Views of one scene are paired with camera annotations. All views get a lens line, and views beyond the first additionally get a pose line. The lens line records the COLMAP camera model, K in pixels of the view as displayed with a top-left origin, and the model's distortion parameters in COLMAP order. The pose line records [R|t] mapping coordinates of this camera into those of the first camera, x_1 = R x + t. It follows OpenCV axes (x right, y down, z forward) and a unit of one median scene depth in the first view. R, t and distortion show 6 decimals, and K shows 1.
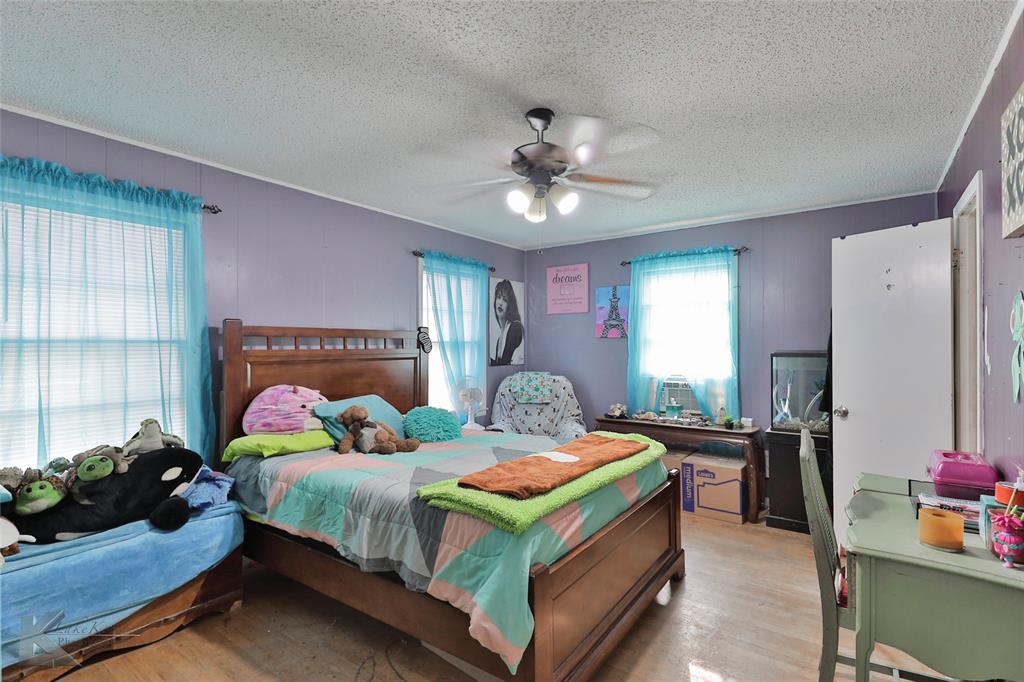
lens RADIAL K [[489.6, 0, 510.0], [0, 489.6, 339.9], [0, 0, 1]] dist [0.010371, -0.001293]
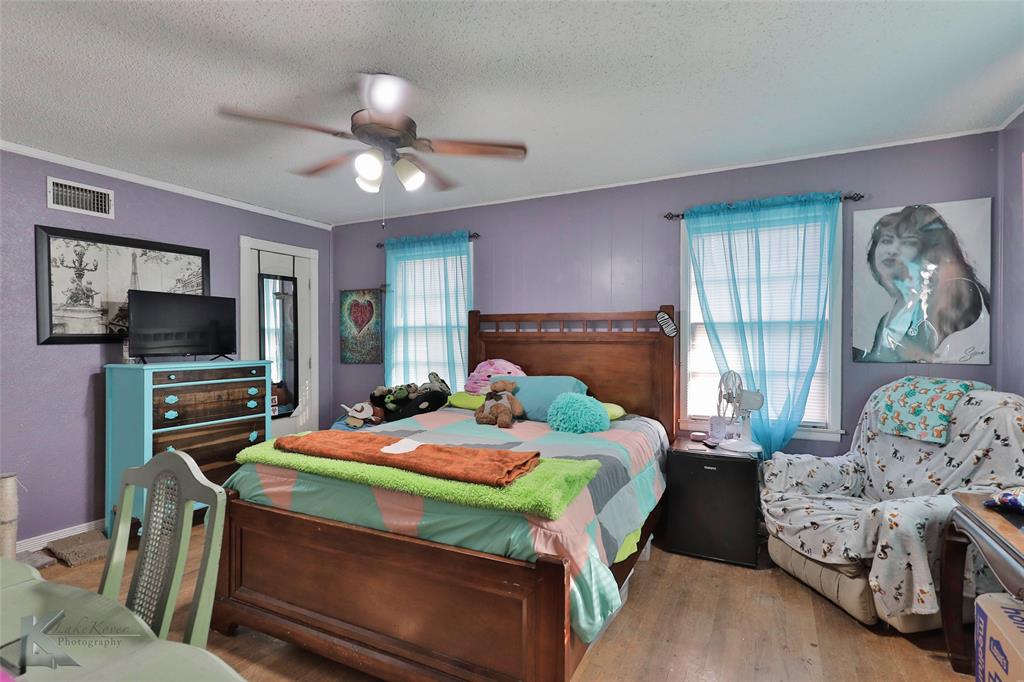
lens RADIAL K [[489.6, 0, 510.0], [0, 489.6, 339.9], [0, 0, 1]] dist [0.010371, -0.001293]
pose [[0.150533, 0.017746, -0.988446, 0.626447], [0.015053, 0.999682, 0.020240, 0.011522], [0.988490, -0.017926, 0.150218, 0.634839]]
